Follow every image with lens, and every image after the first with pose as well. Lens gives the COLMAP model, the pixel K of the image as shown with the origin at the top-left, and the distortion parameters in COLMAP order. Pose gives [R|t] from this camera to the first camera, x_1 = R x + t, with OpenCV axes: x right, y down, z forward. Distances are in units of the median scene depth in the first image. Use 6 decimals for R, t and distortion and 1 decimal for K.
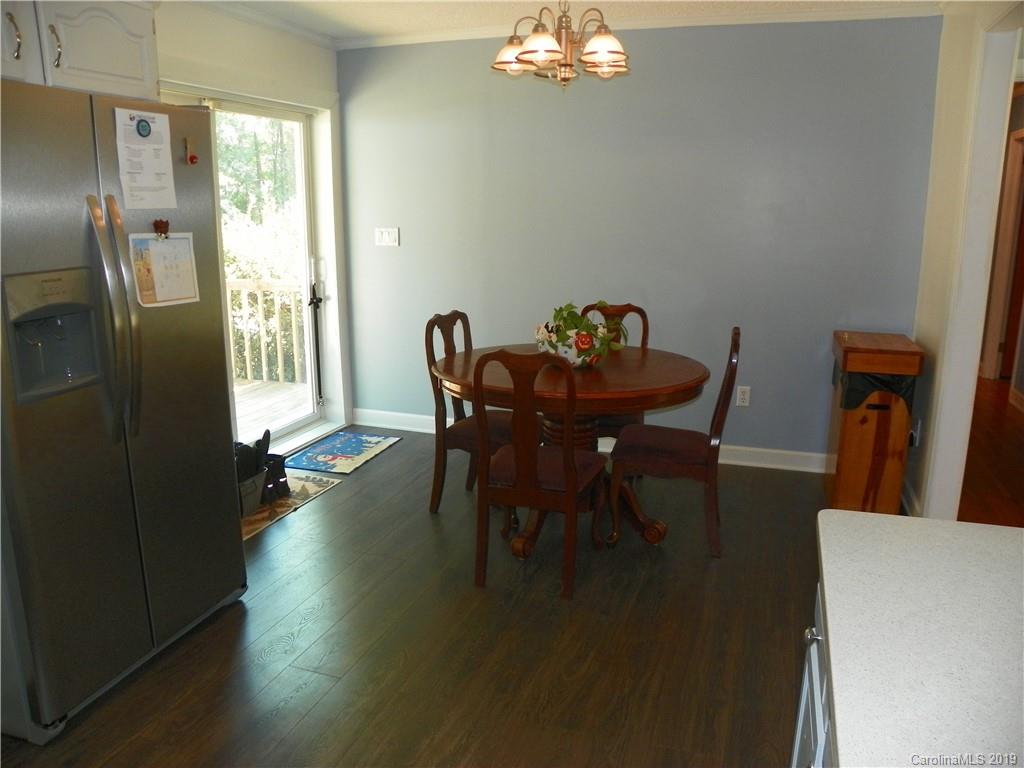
lens RADIAL K [[770.2, 0, 504.9], [0, 770.2, 388.7], [0, 0, 1]] dist [-0.137241, 0.053244]
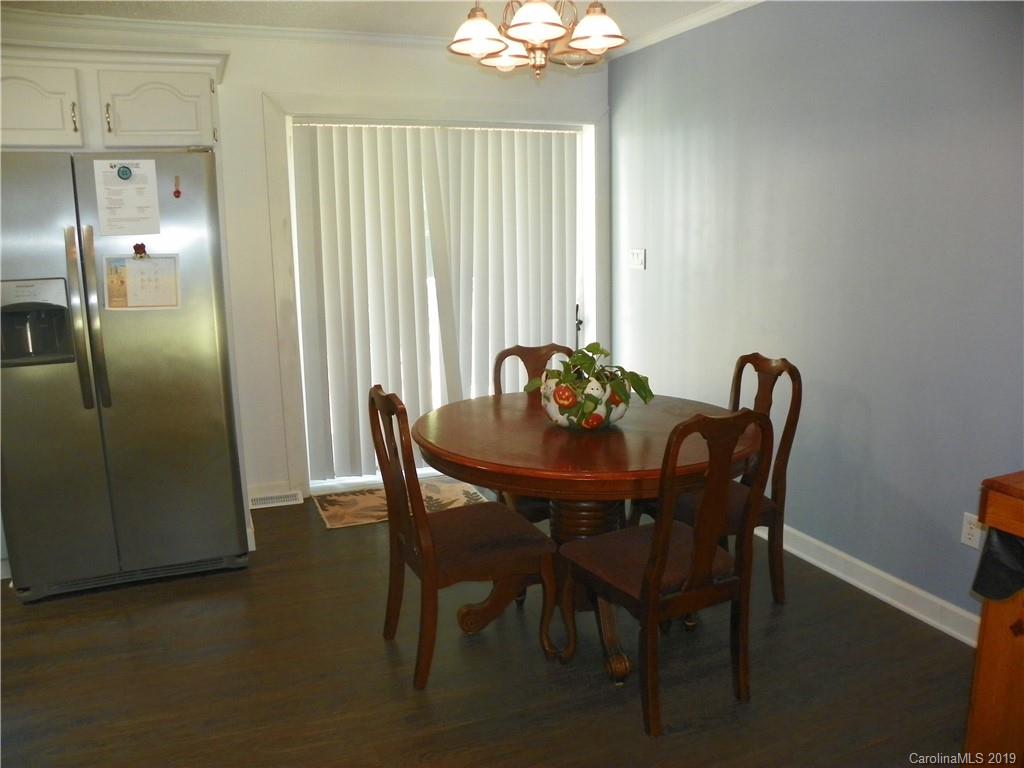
lens RADIAL K [[770.2, 0, 509.2], [0, 770.2, 377.4], [0, 0, 1]] dist [-0.137241, 0.053244]
pose [[0.691648, 0.132403, -0.709995, 0.916350], [-0.157858, 0.986997, 0.030281, -0.138904], [0.704772, 0.091135, 0.703555, 0.573507]]
